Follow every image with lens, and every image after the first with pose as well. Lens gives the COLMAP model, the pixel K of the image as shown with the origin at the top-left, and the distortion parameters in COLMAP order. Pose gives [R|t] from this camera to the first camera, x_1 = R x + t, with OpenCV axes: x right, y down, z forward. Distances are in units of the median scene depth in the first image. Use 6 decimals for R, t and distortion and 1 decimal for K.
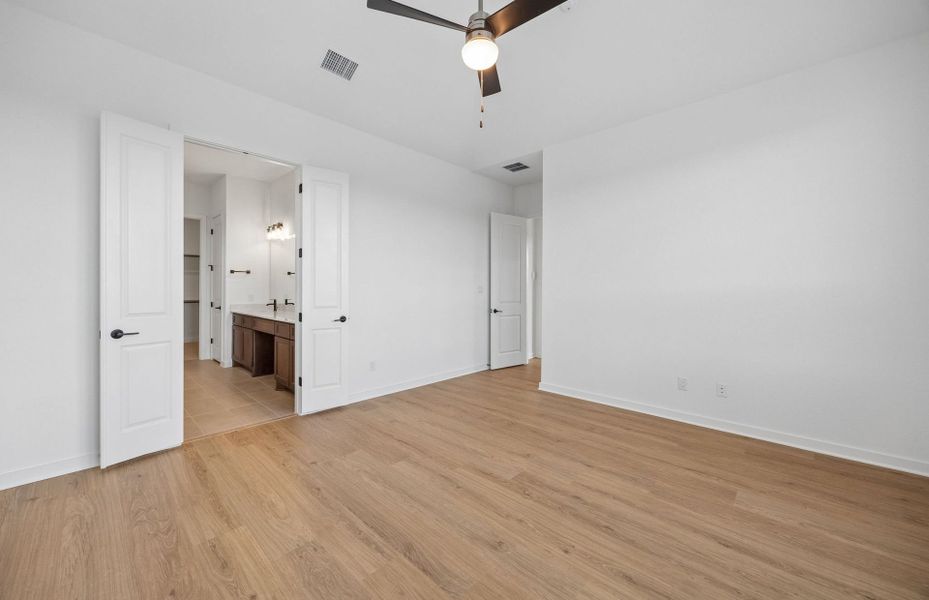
lens RADIAL K [[357.3, 0, 460.0], [0, 357.3, 288.4], [0, 0, 1]] dist [-0.002519, -0.000123]
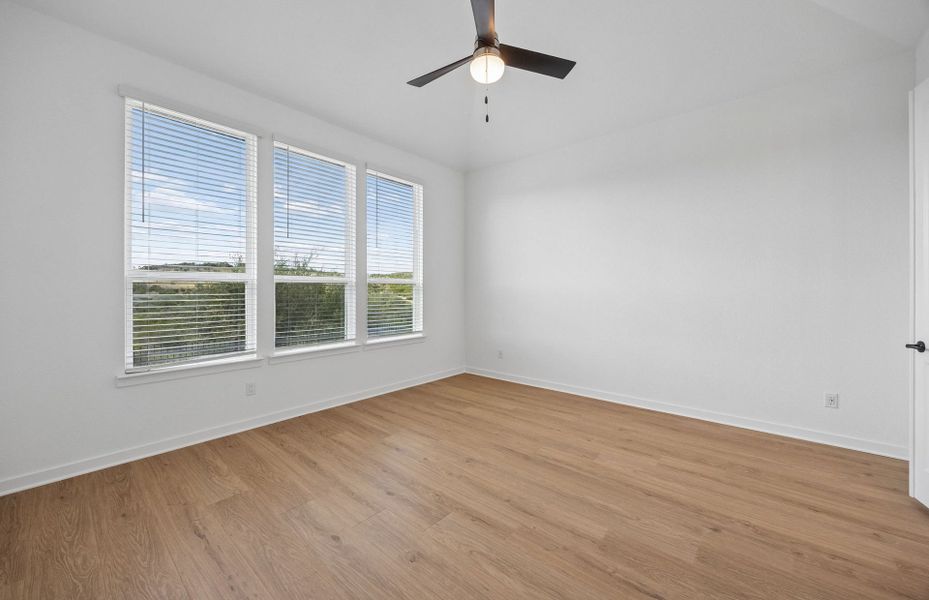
lens RADIAL K [[357.3, 0, 460.0], [0, 357.3, 288.4], [0, 0, 1]] dist [-0.002519, -0.000123]
pose [[-0.998939, -0.006828, -0.045545, 0.154043], [-0.006651, 0.999970, -0.004044, 0.001184], [0.045571, -0.003737, -0.998954, 1.767082]]
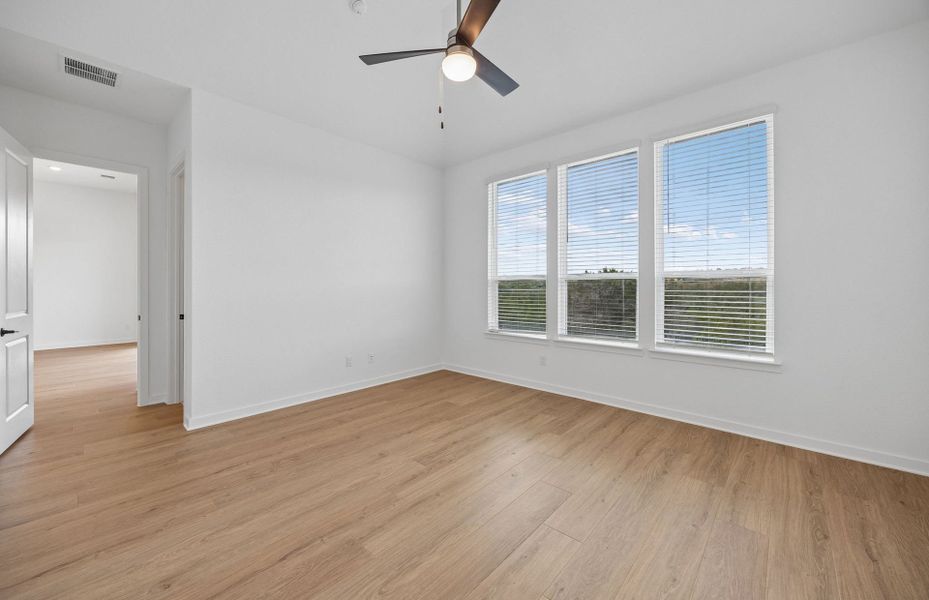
lens RADIAL K [[357.3, 0, 460.0], [0, 357.3, 288.4], [0, 0, 1]] dist [-0.002519, -0.000123]
pose [[-0.020013, -0.011192, 0.999737, -0.868403], [-0.000034, 0.999937, 0.011194, -0.003844], [-0.999800, 0.000190, -0.020012, 0.874984]]
